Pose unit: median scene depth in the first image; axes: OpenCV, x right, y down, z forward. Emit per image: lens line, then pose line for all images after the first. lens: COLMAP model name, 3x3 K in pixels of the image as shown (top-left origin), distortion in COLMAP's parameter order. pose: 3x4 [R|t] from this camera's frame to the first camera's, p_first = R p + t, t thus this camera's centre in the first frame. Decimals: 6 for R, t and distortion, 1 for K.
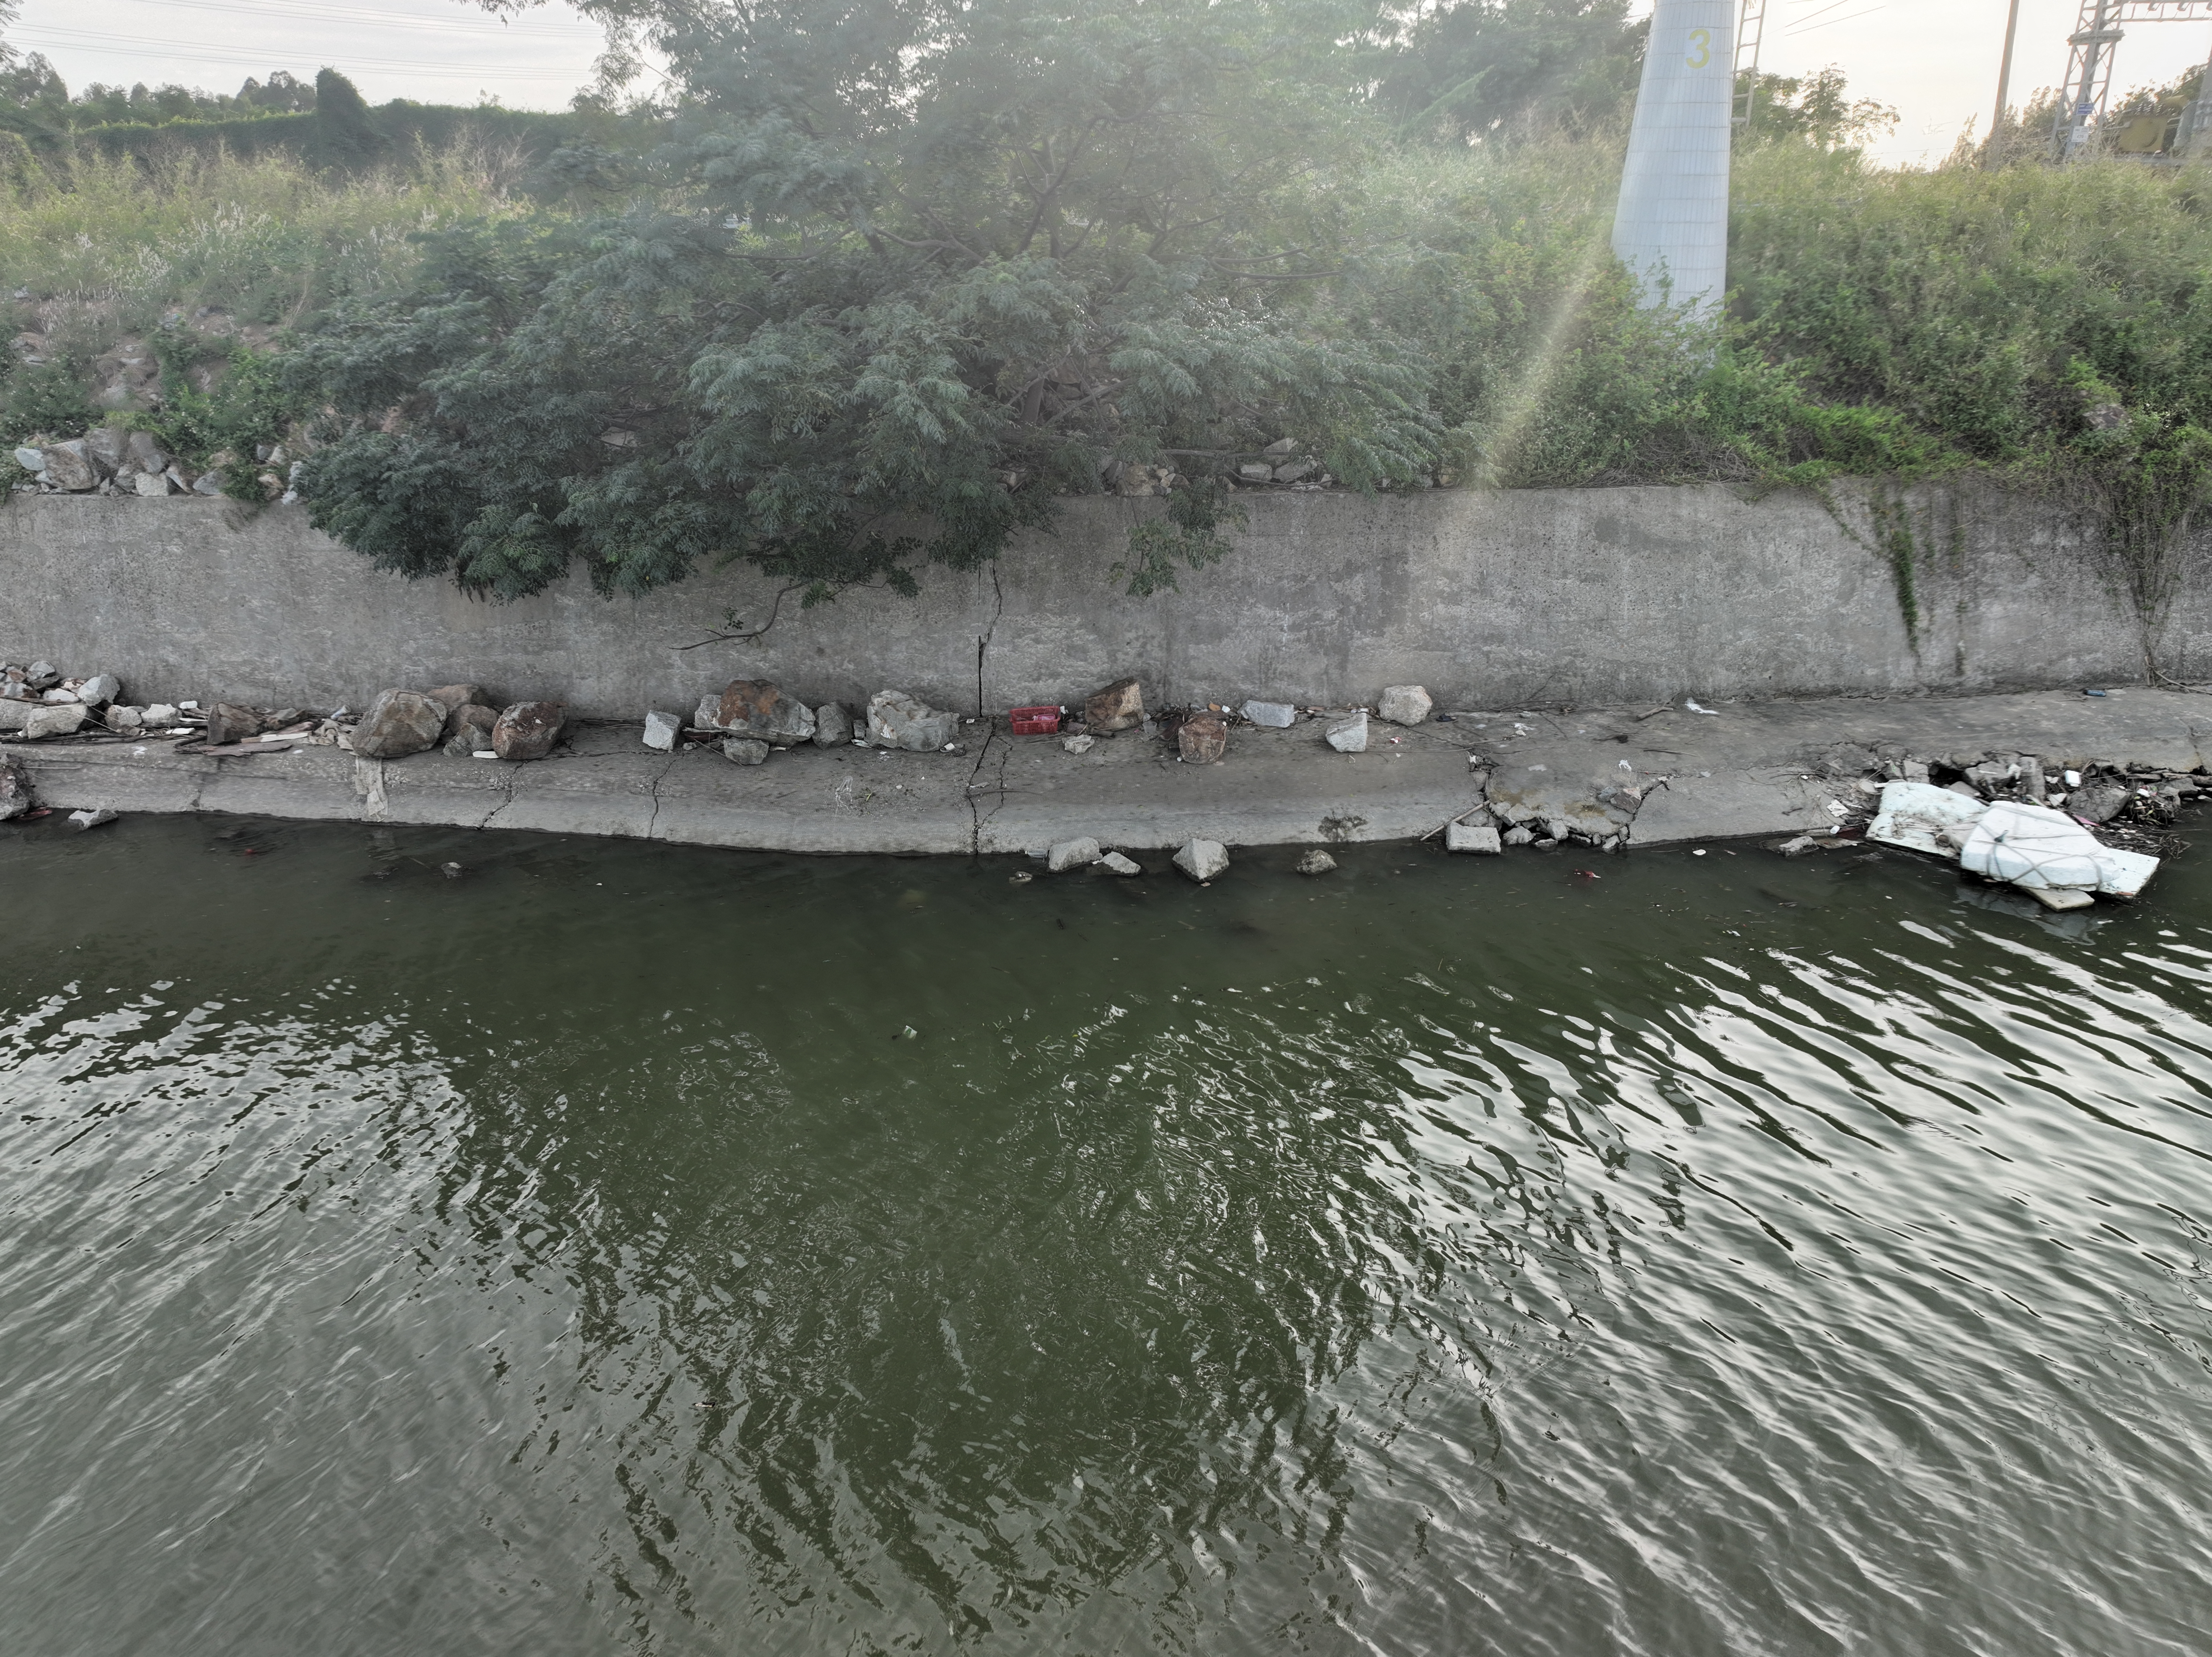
lens RADIAL K [[1566.6, 0, 1106.4], [0, 1566.6, 831.6], [0, 0, 1]] dist [-0.011720, 0.028832]
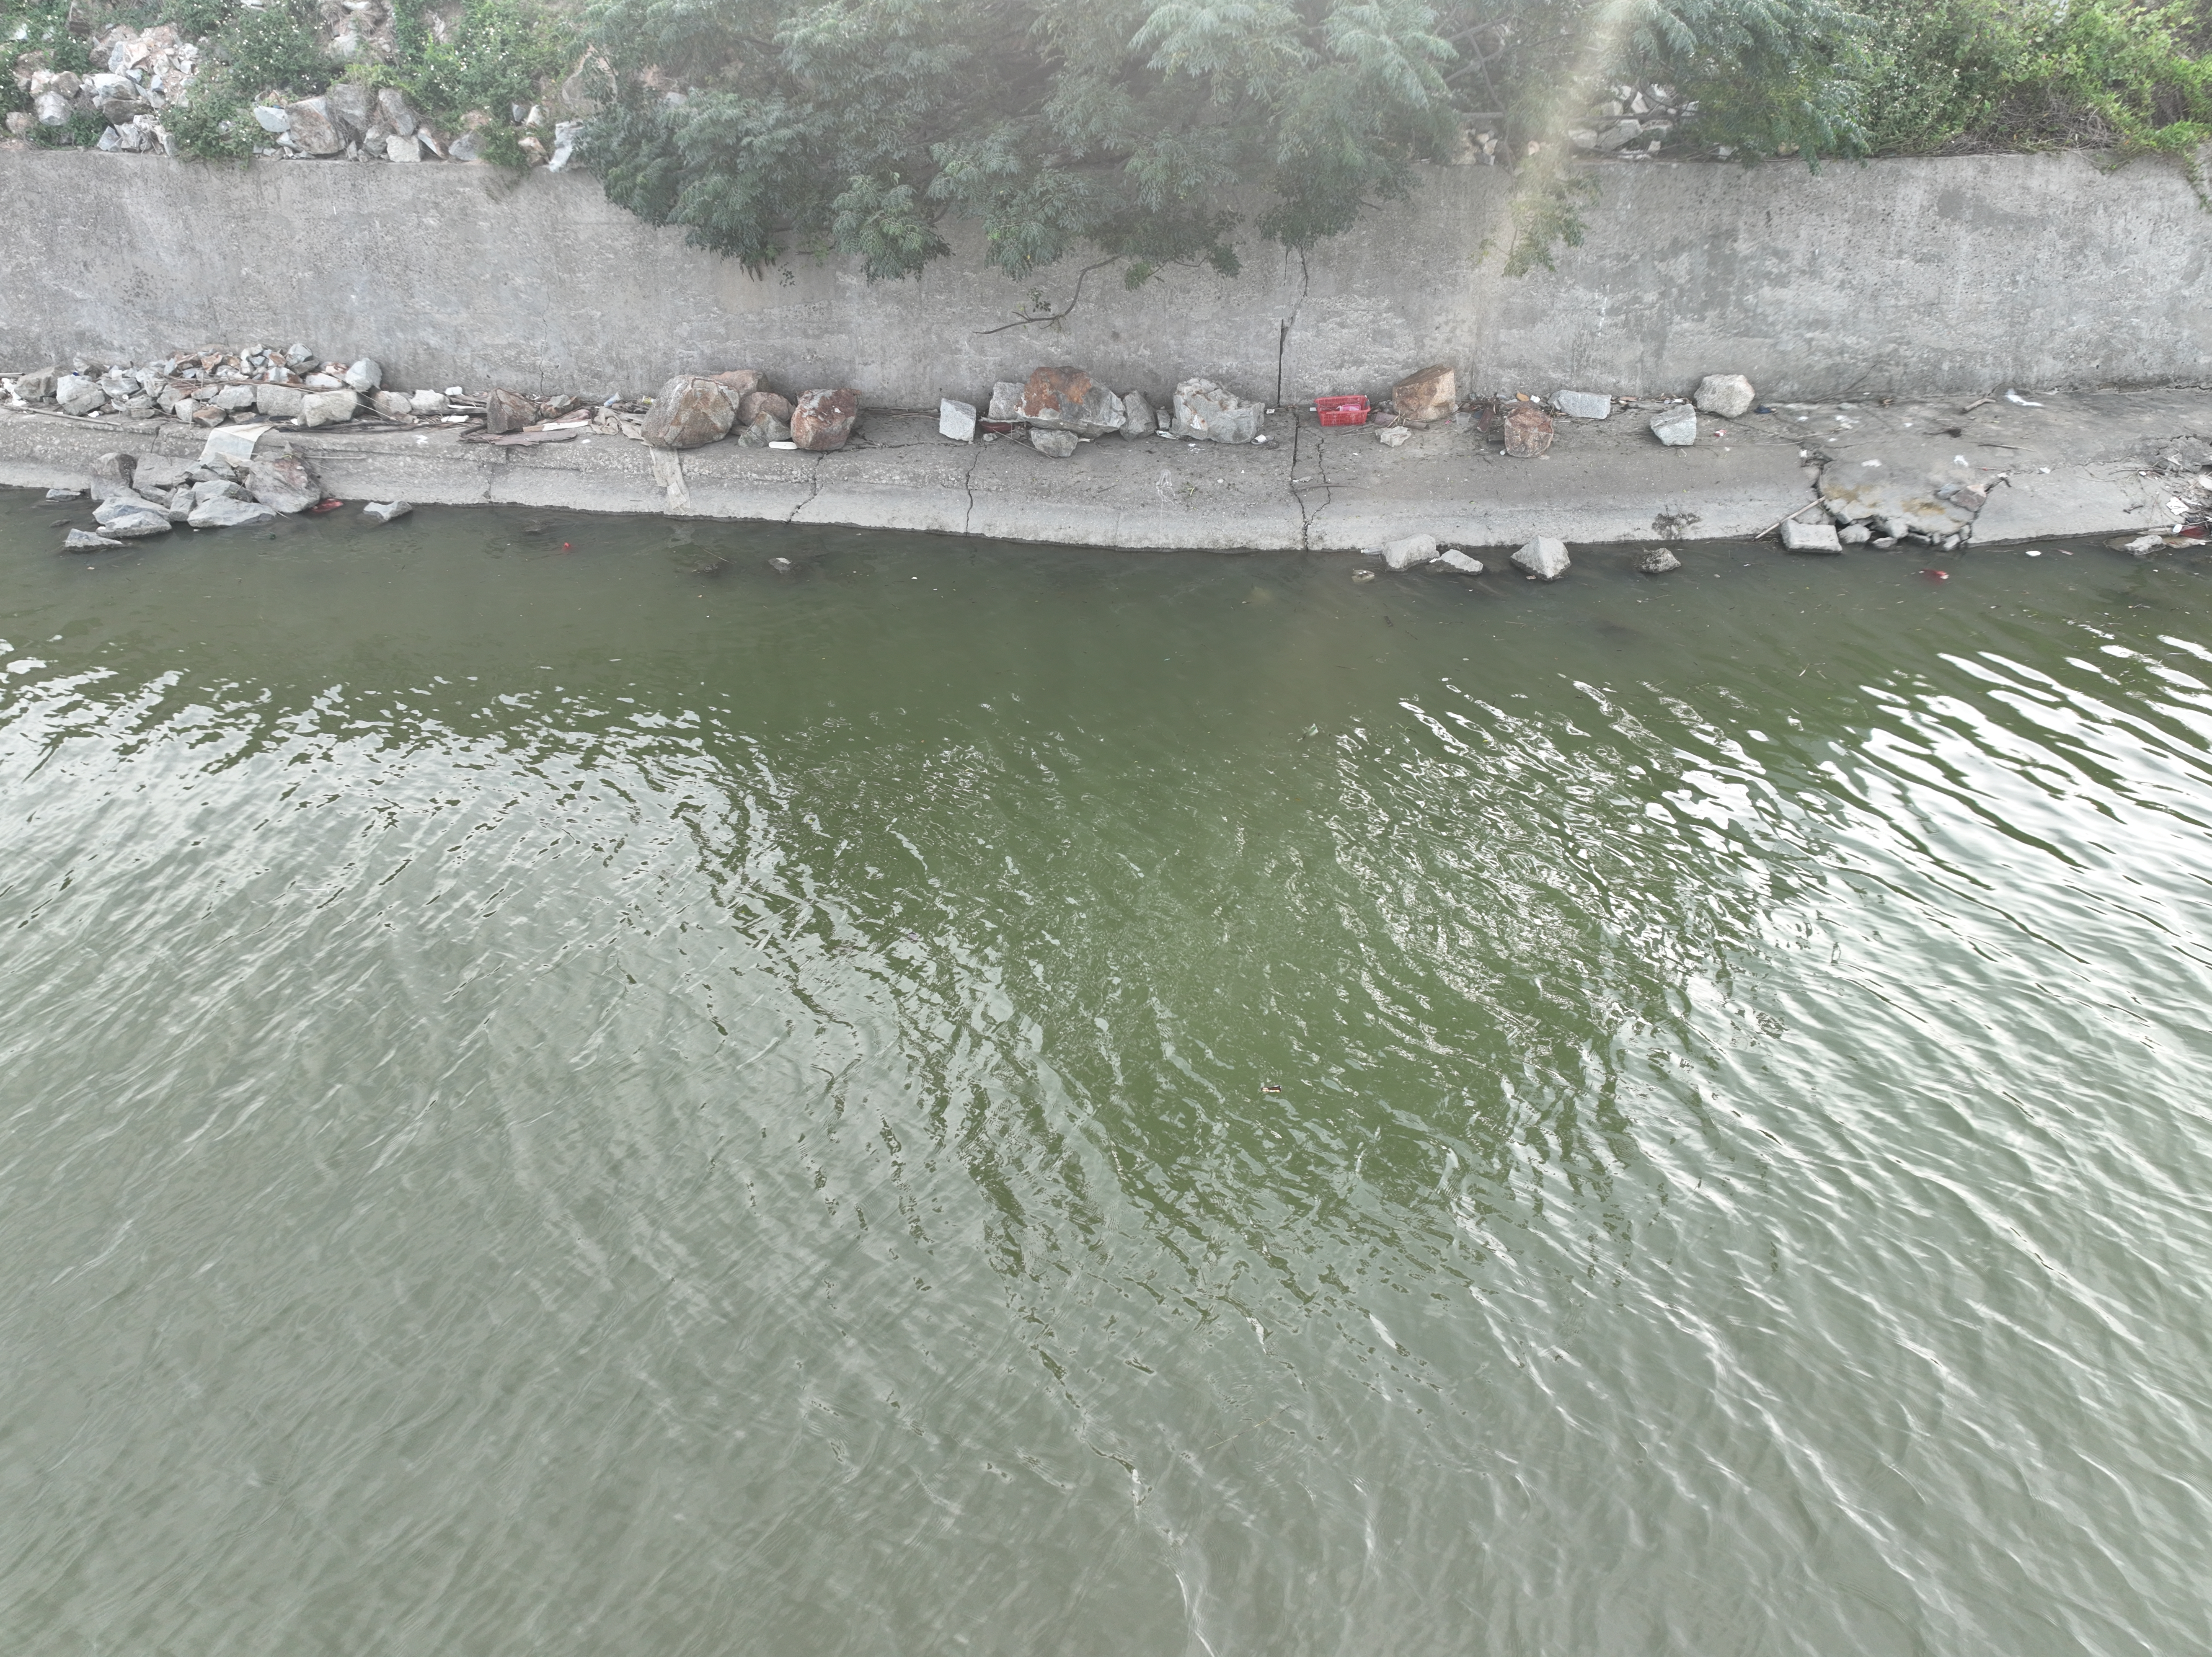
lens RADIAL K [[1566.6, 0, 1111.1], [0, 1566.6, 827.9], [0, 0, 1]] dist [-0.011720, 0.028832]
pose [[0.999993, 0.003637, -0.001001, -0.184758], [-0.003379, 0.981520, 0.191331, -0.002508], [0.001678, -0.191326, 0.981525, -0.000516]]
